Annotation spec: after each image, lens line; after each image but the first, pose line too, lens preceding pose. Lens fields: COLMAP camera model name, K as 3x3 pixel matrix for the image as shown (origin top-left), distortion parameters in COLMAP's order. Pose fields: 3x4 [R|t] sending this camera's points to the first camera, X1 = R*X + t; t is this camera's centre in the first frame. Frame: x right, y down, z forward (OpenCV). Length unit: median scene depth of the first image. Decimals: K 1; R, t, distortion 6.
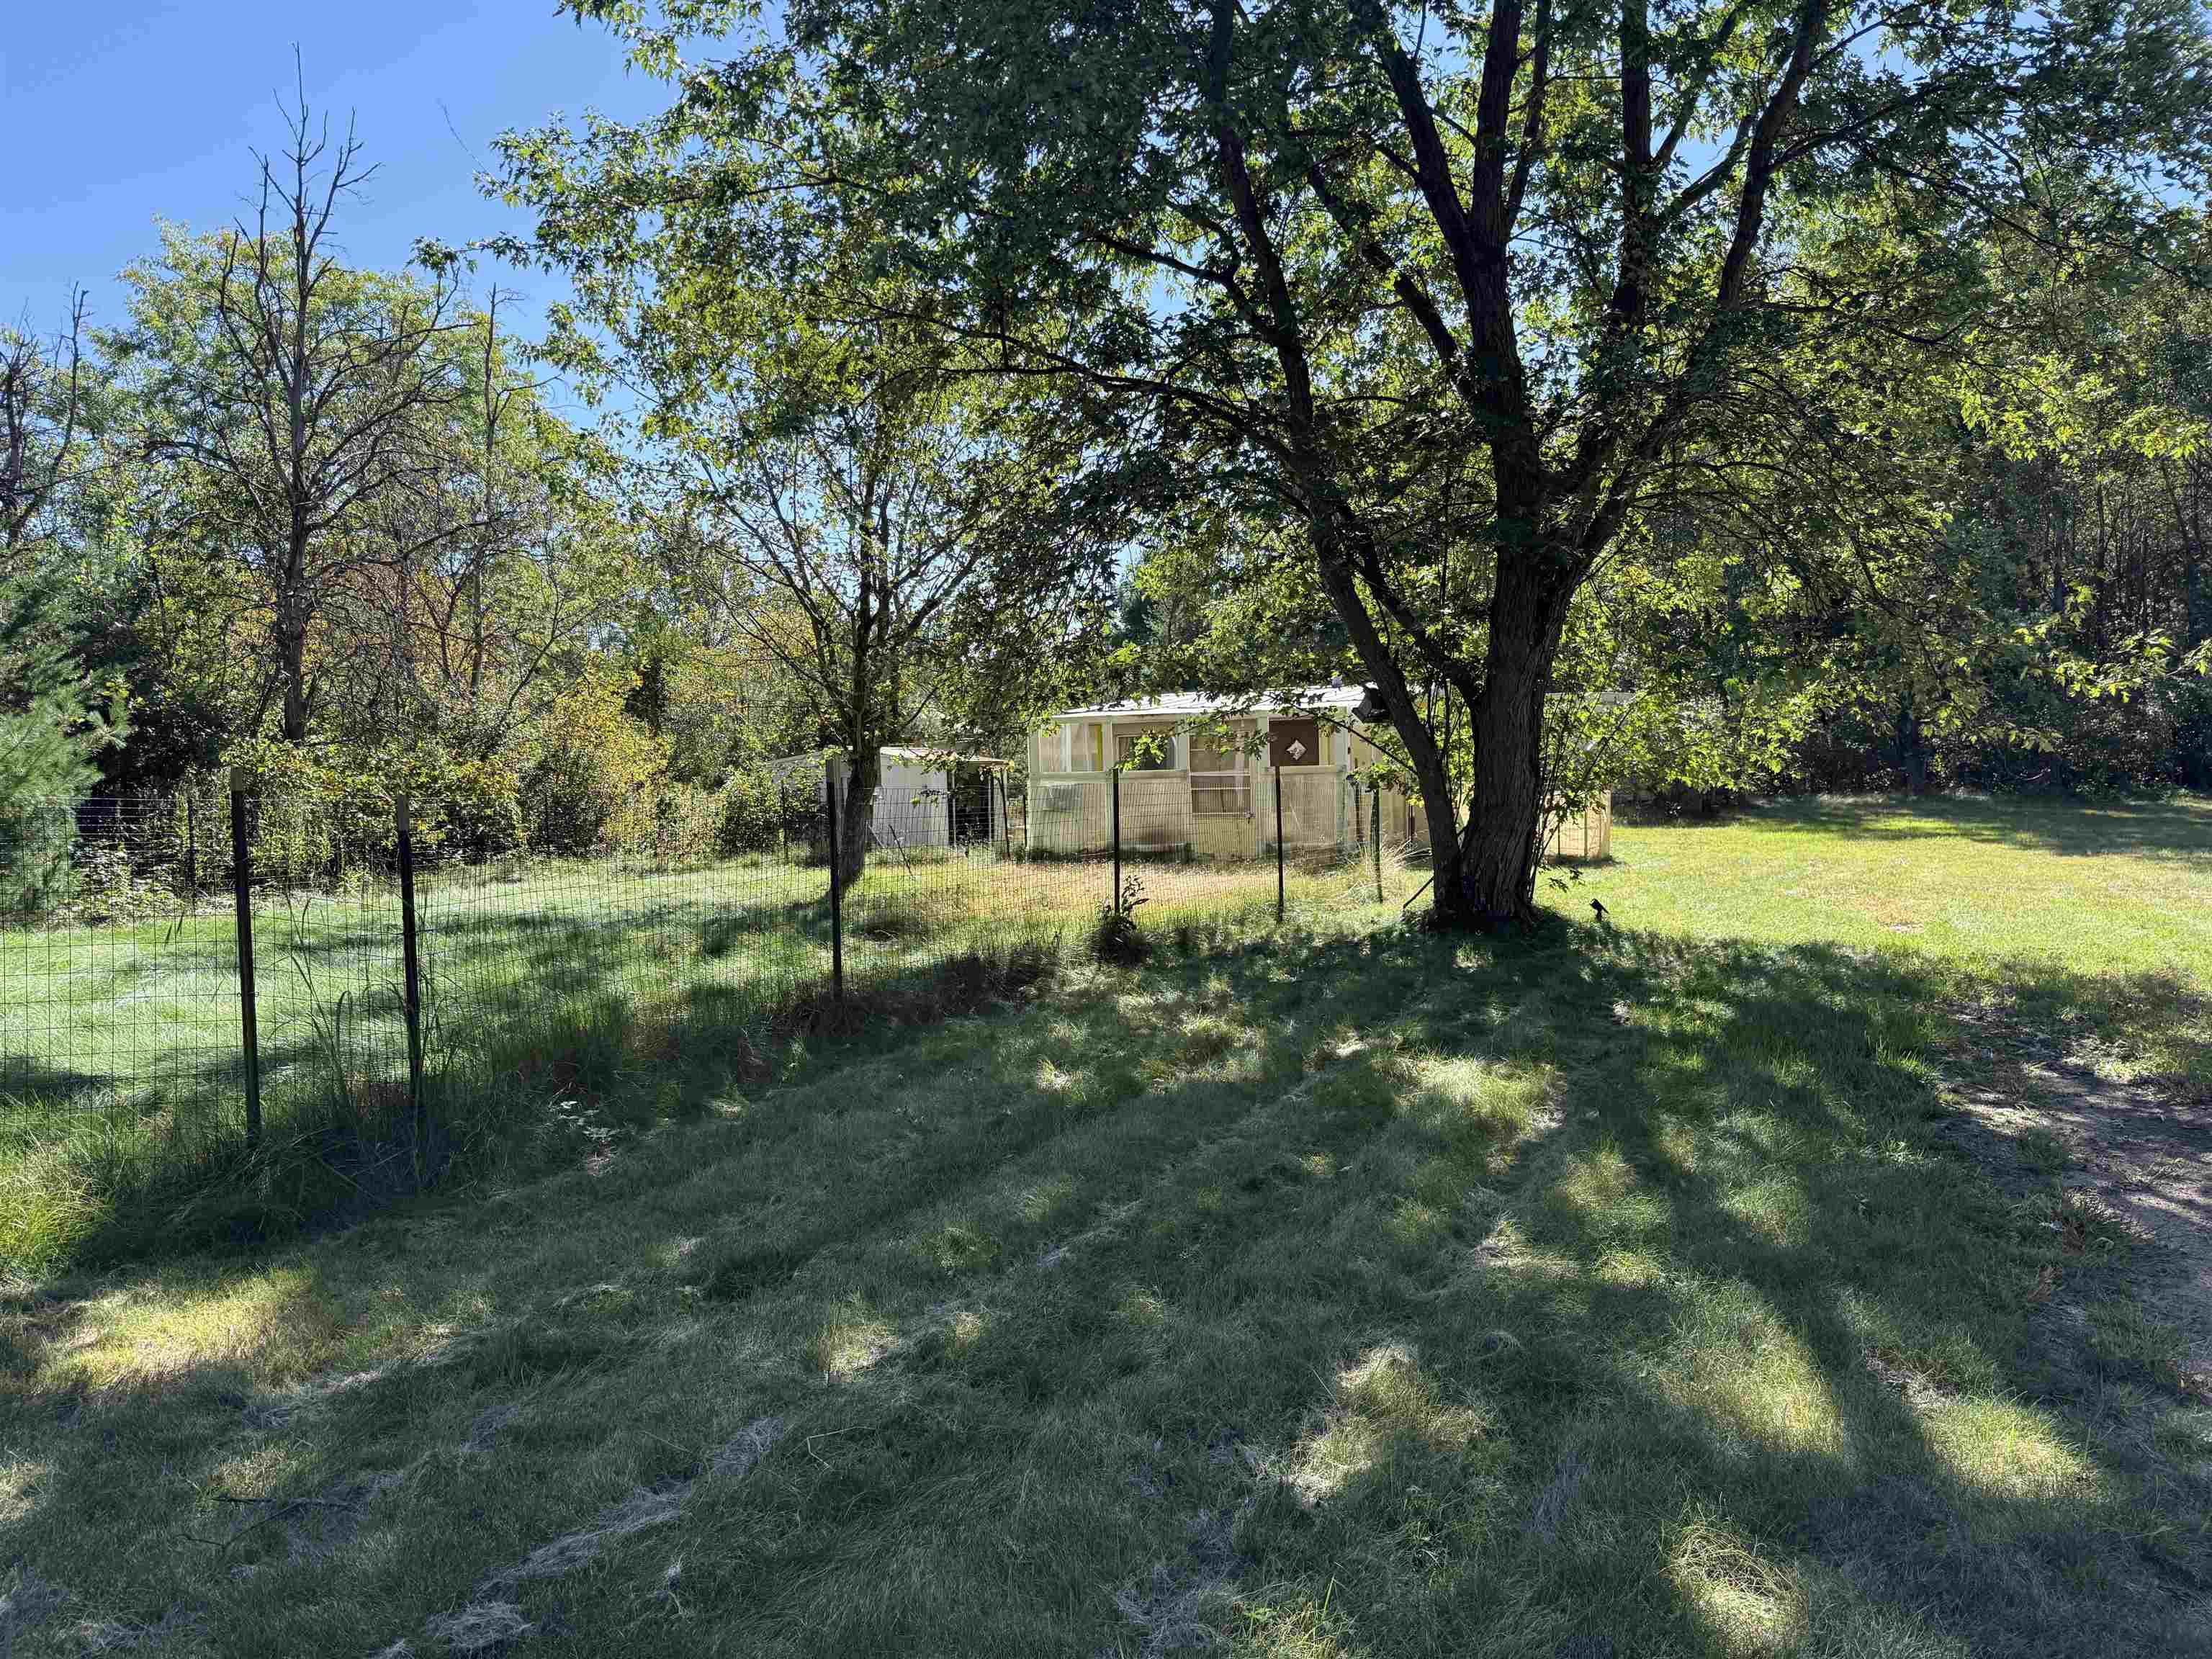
lens RADIAL K [[1524.2, 0, 1097.3], [0, 1524.2, 839.3], [0, 0, 1]] dist [0.003350, -0.010120]
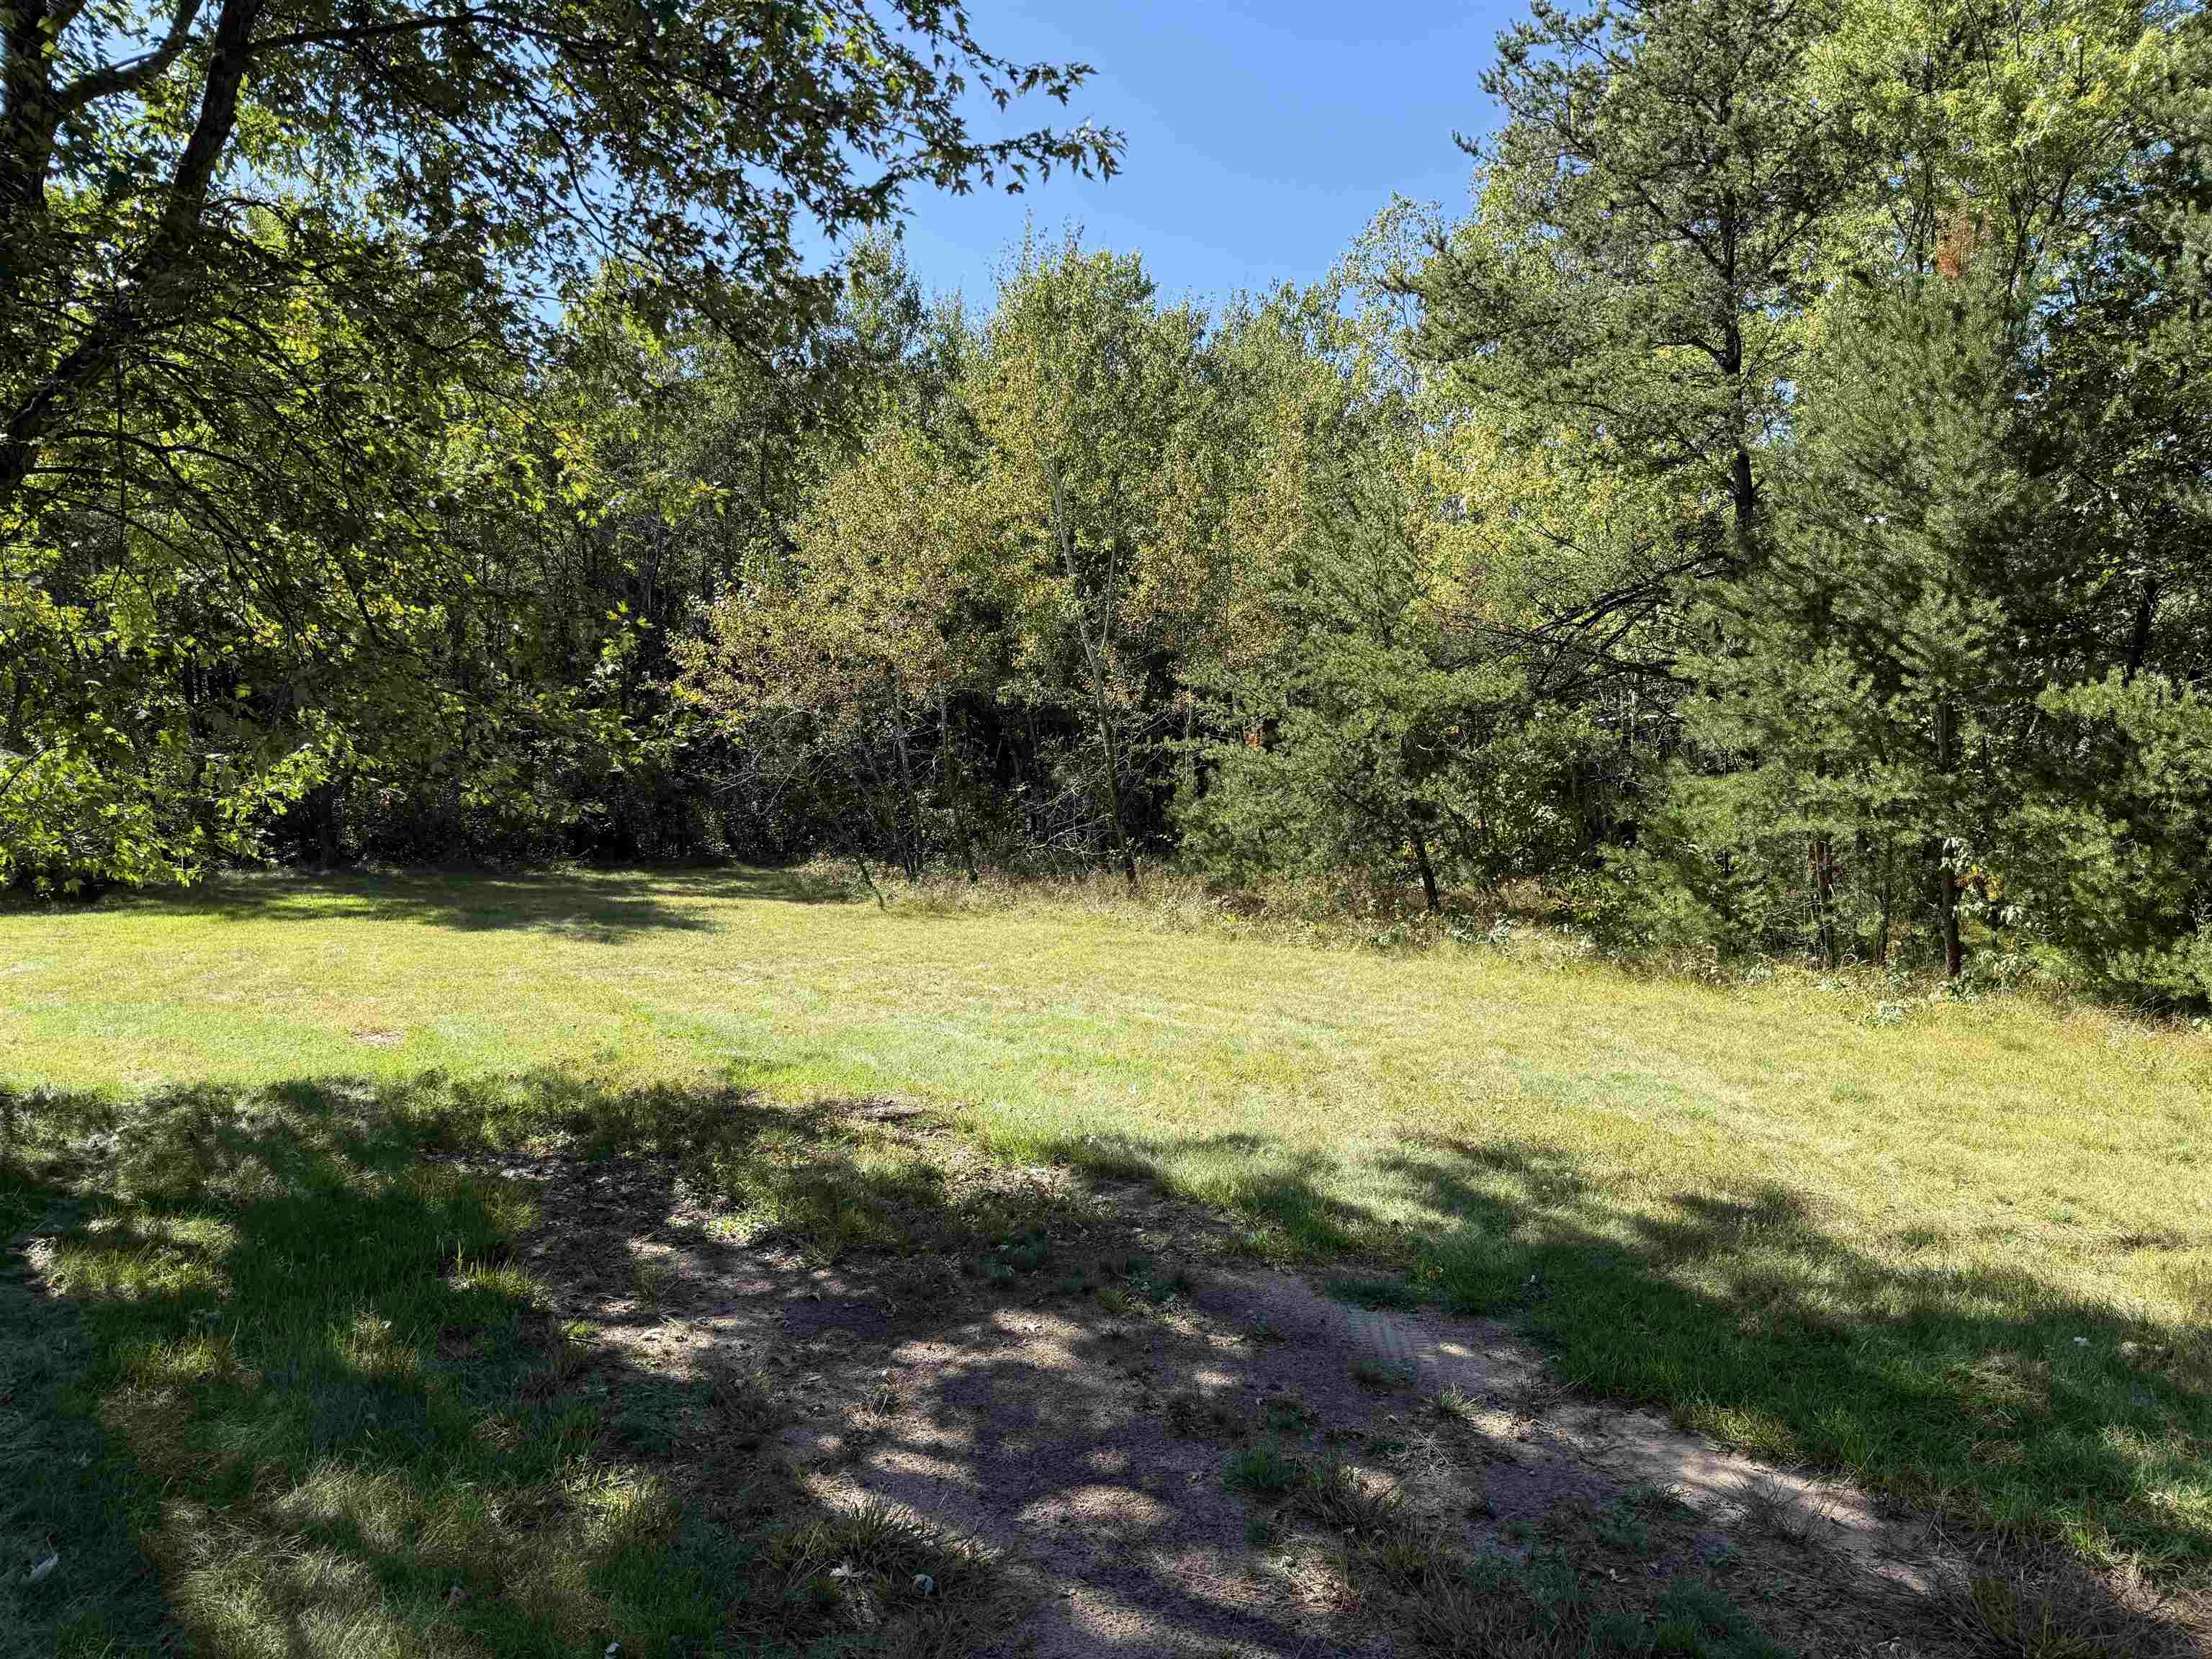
lens RADIAL K [[1524.2, 0, 1097.3], [0, 1524.2, 839.3], [0, 0, 1]] dist [0.003350, -0.010120]
pose [[0.563381, -0.001378, 0.826196, 0.068405], [0.038852, 0.998937, -0.024826, -0.027785], [-0.825284, 0.046086, 0.562835, 0.272242]]
